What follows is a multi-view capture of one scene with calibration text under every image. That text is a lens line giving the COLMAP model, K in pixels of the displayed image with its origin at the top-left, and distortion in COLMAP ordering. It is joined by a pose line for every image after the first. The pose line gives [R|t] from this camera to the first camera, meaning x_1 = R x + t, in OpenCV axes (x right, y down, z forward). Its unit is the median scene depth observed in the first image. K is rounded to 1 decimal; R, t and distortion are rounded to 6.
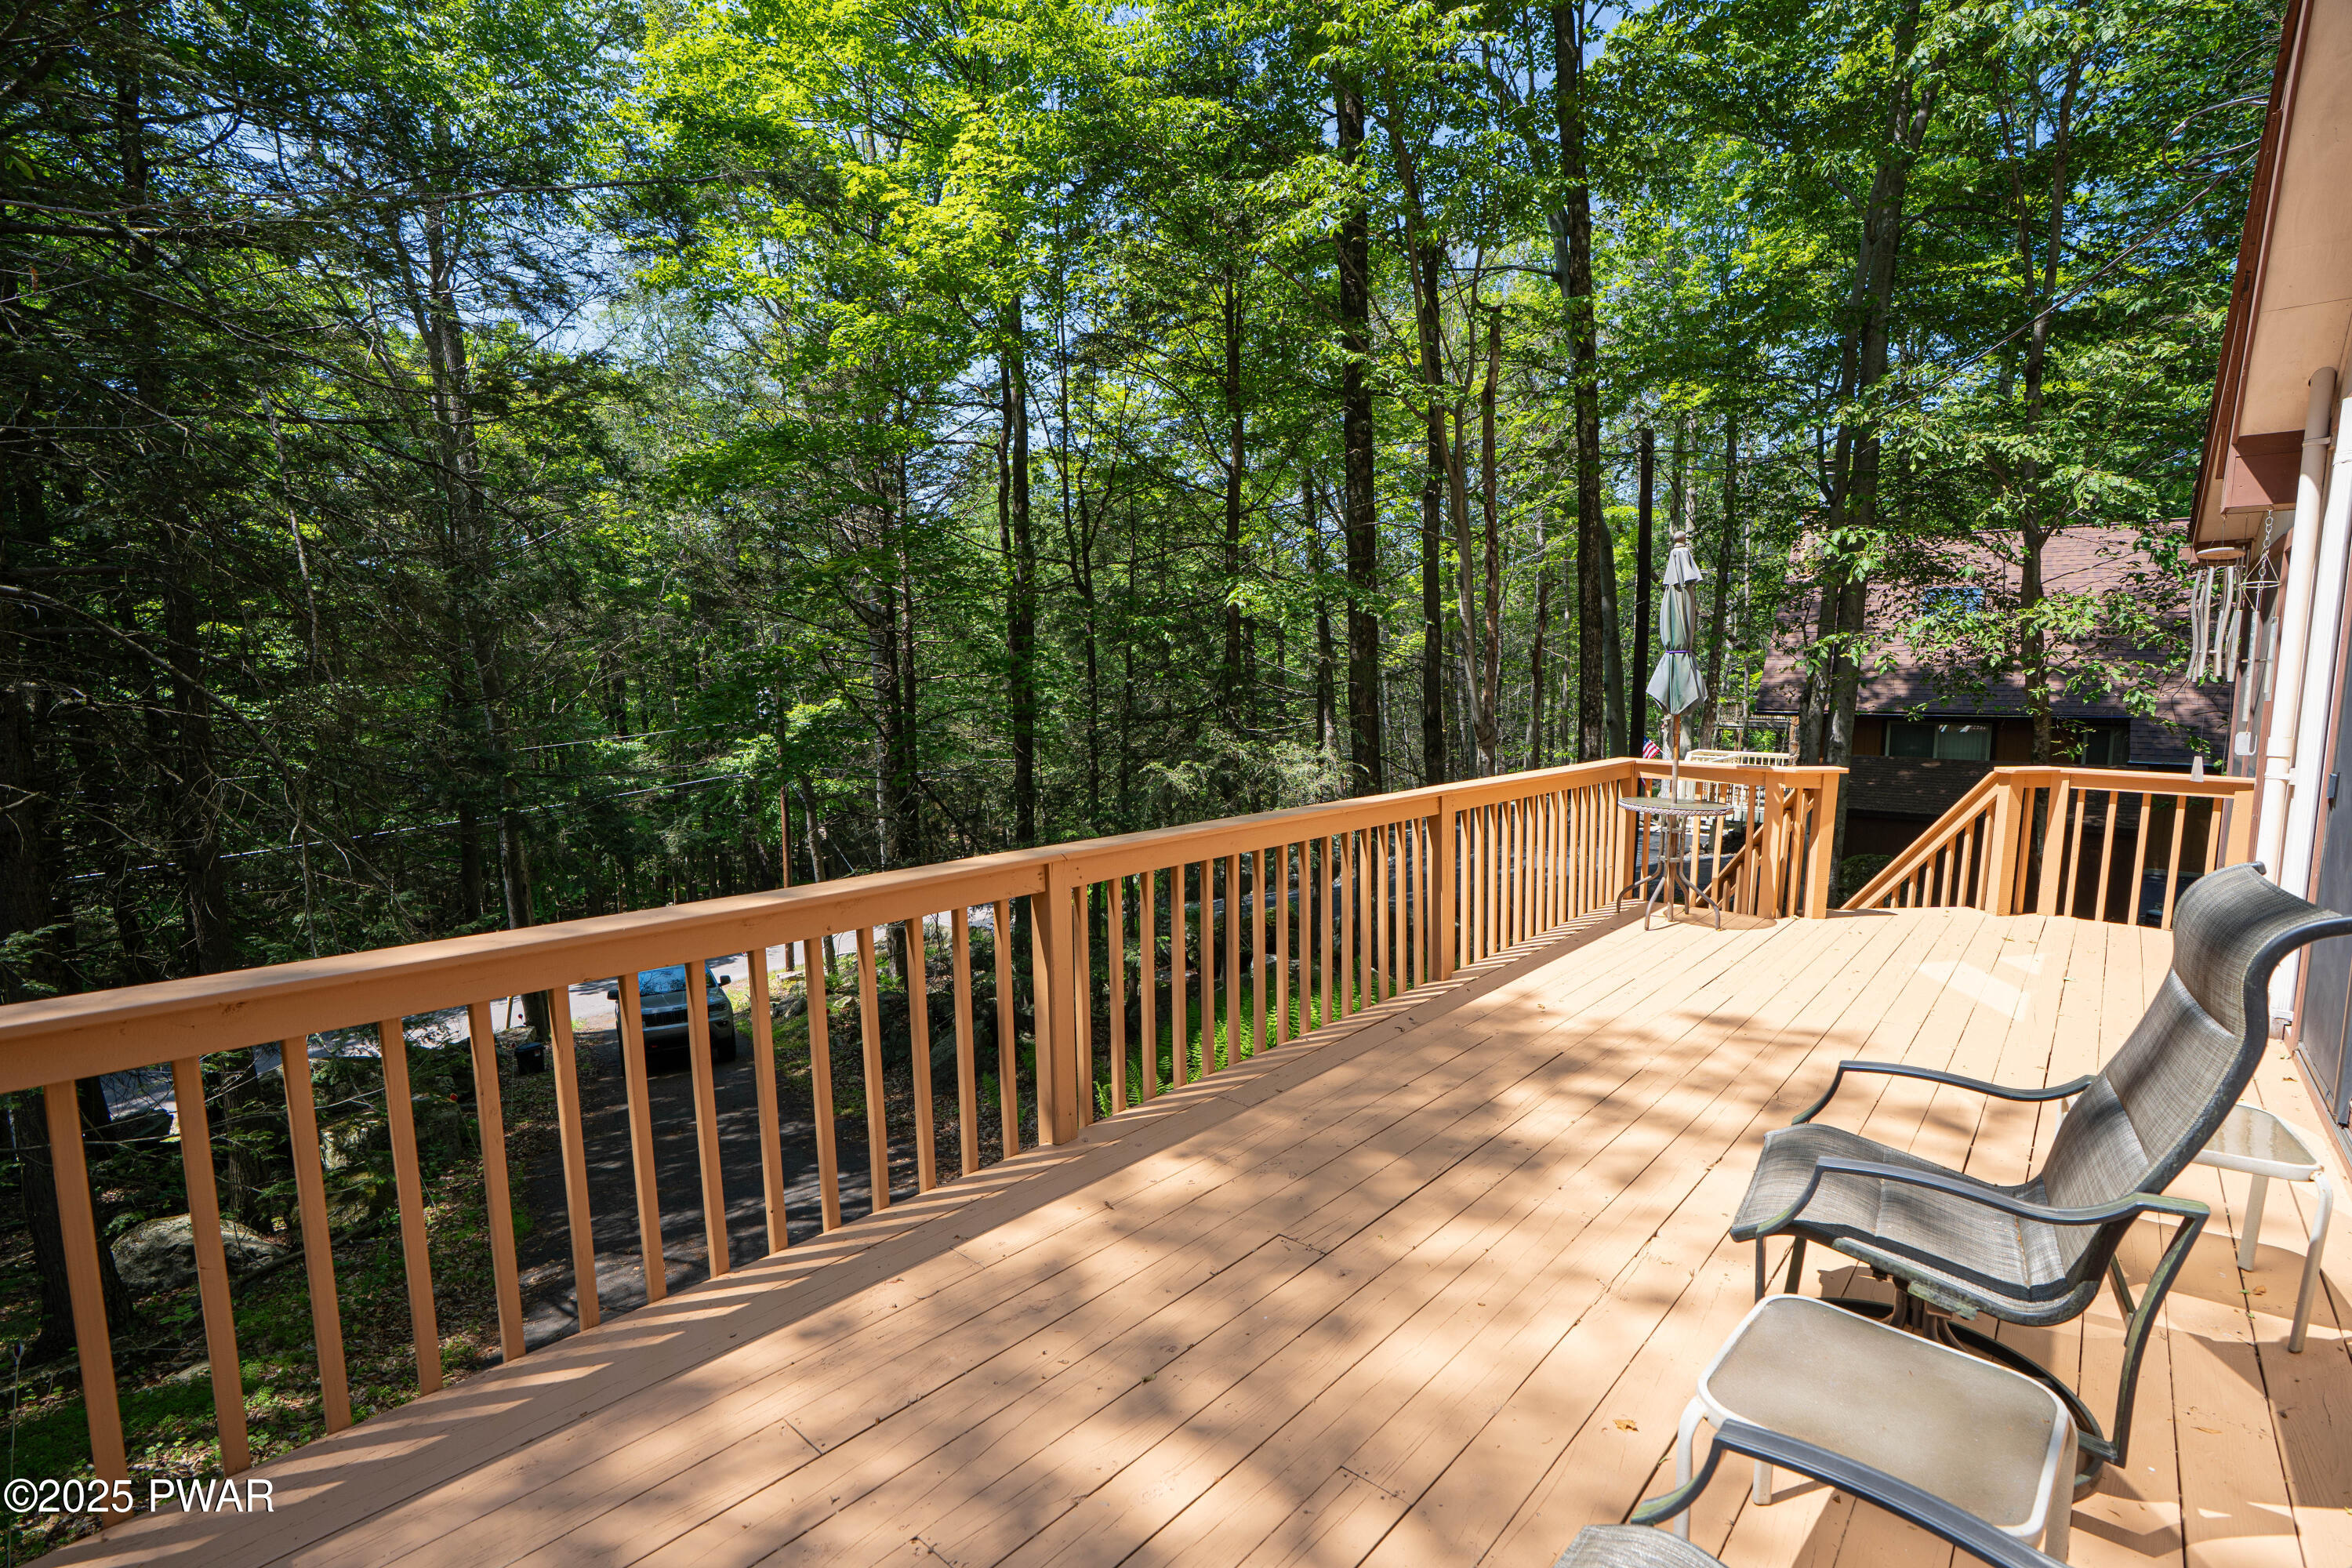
lens RADIAL K [[1077.9, 0, 1170.8], [0, 1077.9, 791.7], [0, 0, 1]] dist [-0.056817, 0.012608]
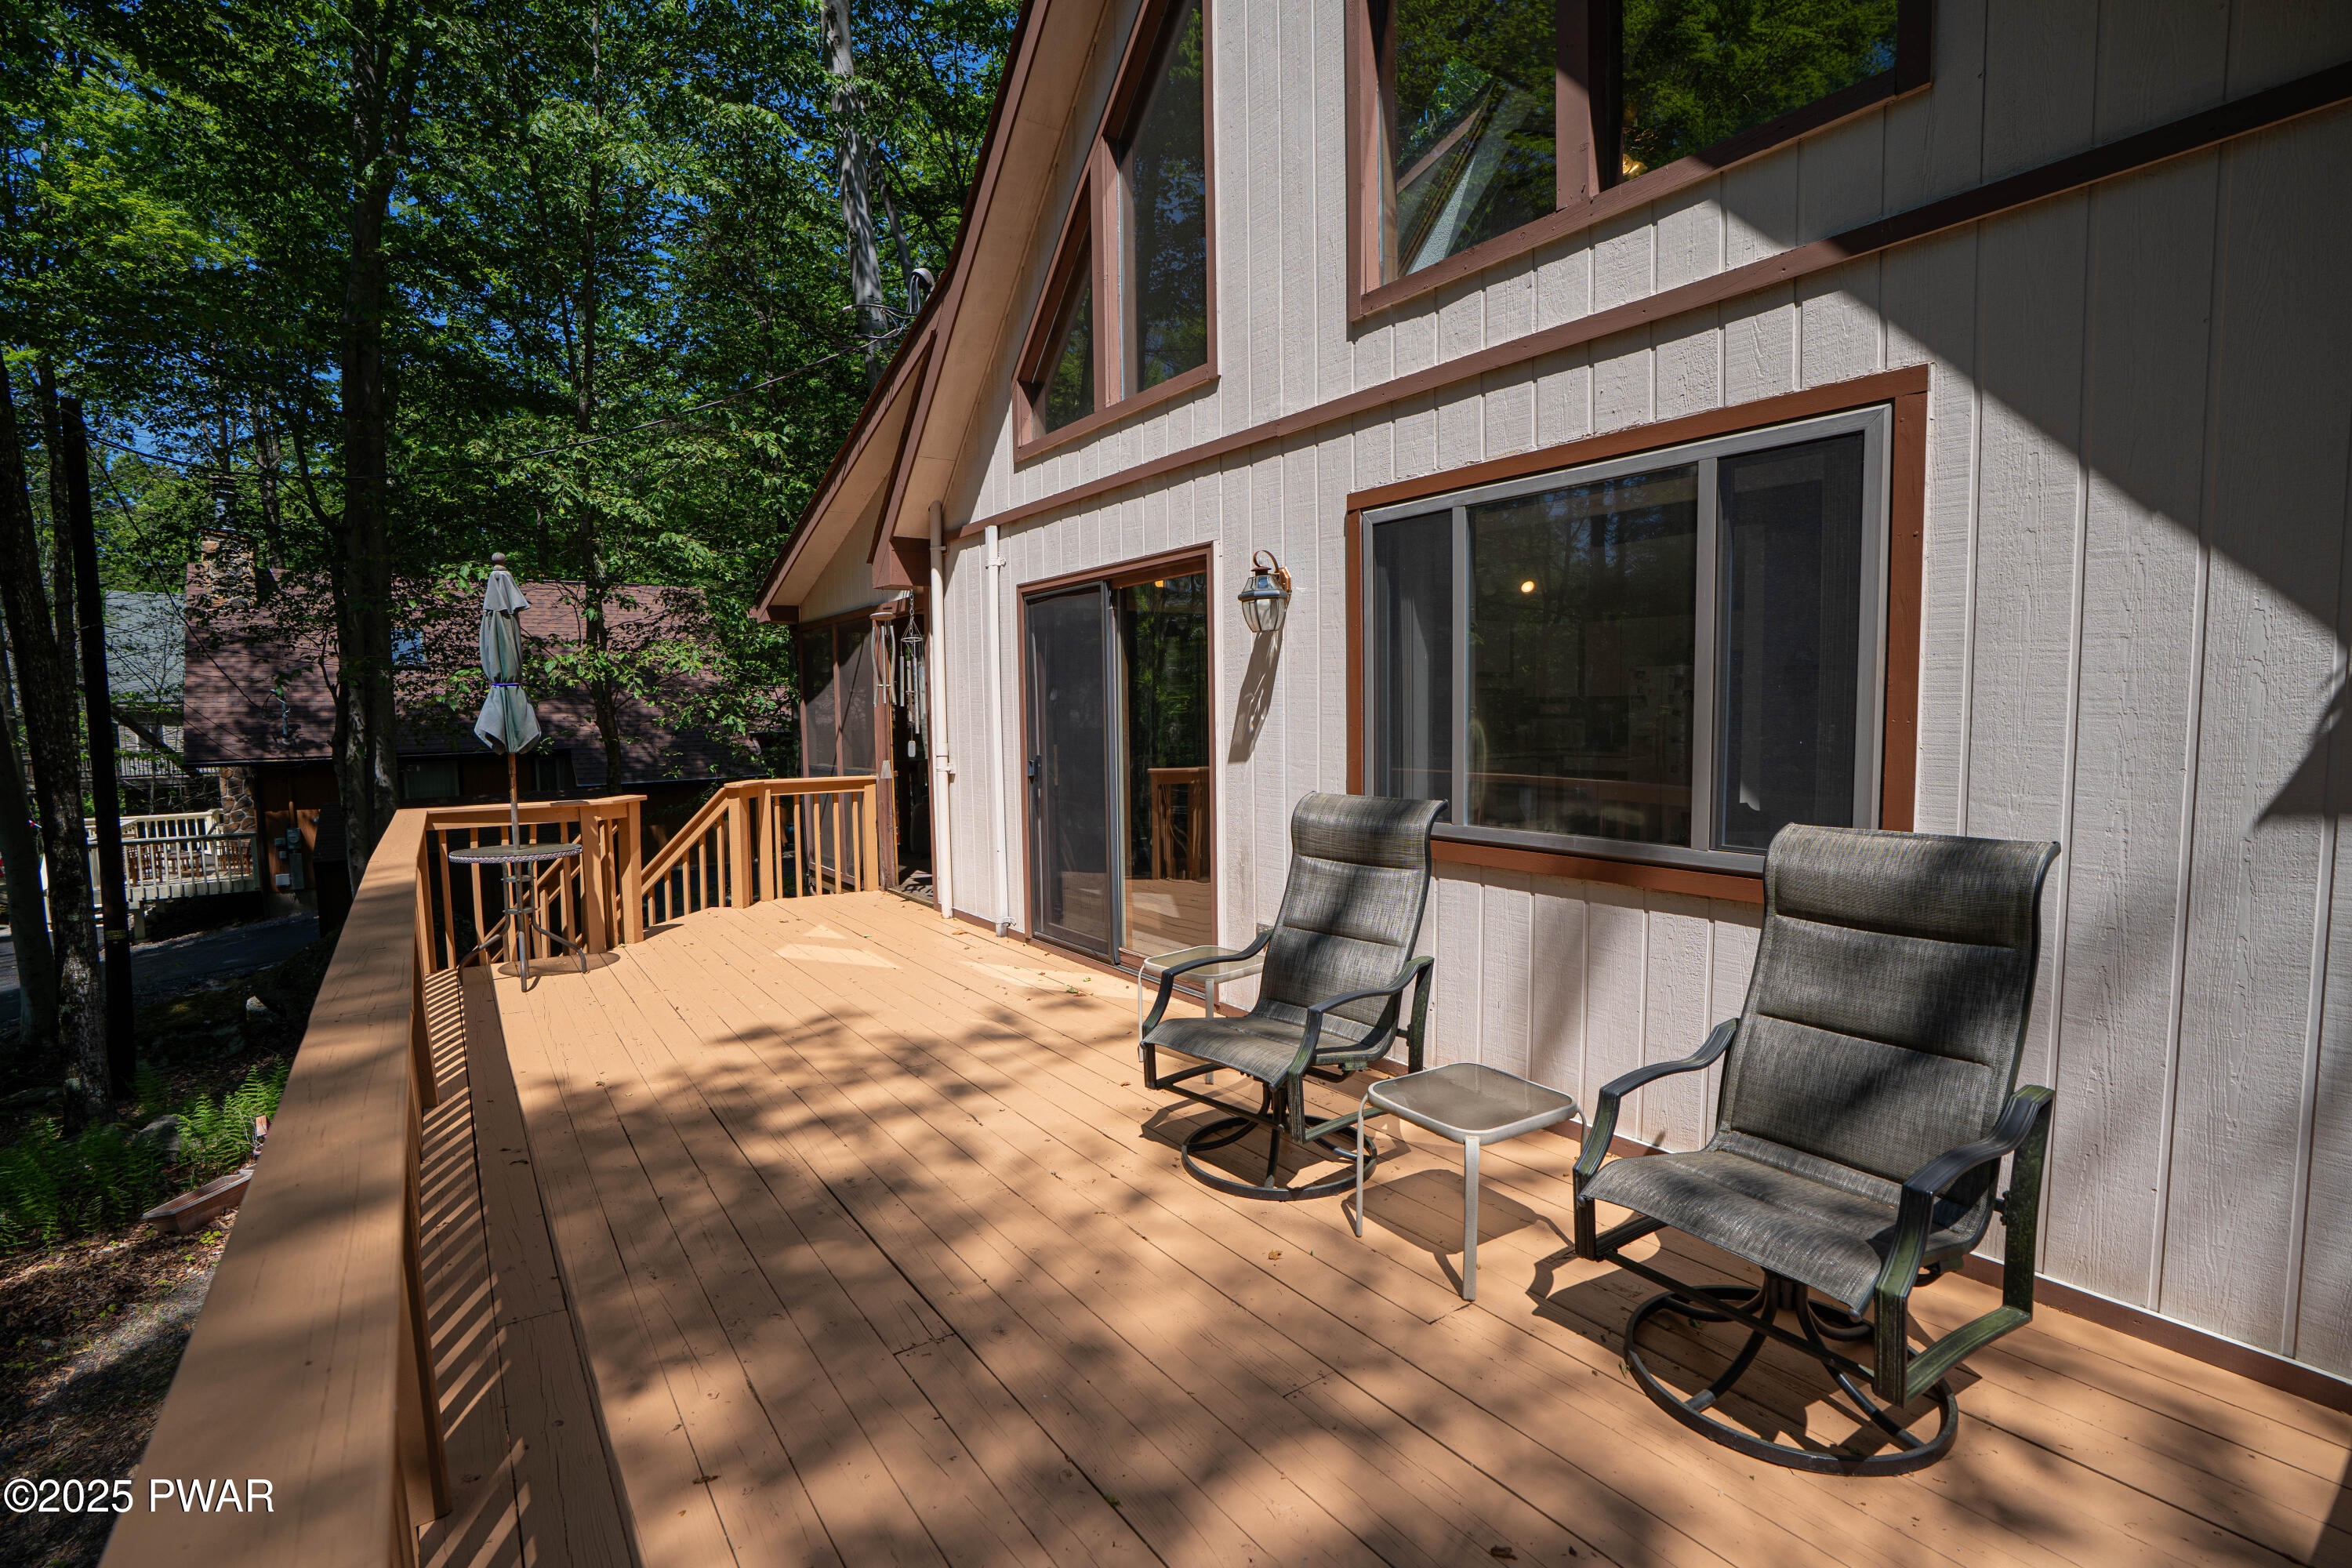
lens RADIAL K [[1077.9, 0, 1170.8], [0, 1077.9, 791.7], [0, 0, 1]] dist [-0.056817, 0.012608]
pose [[0.230475, -0.078465, 0.969910, -0.420597], [0.116743, 0.991774, 0.052493, -0.030579], [-0.966050, 0.101131, 0.237739, 0.363758]]
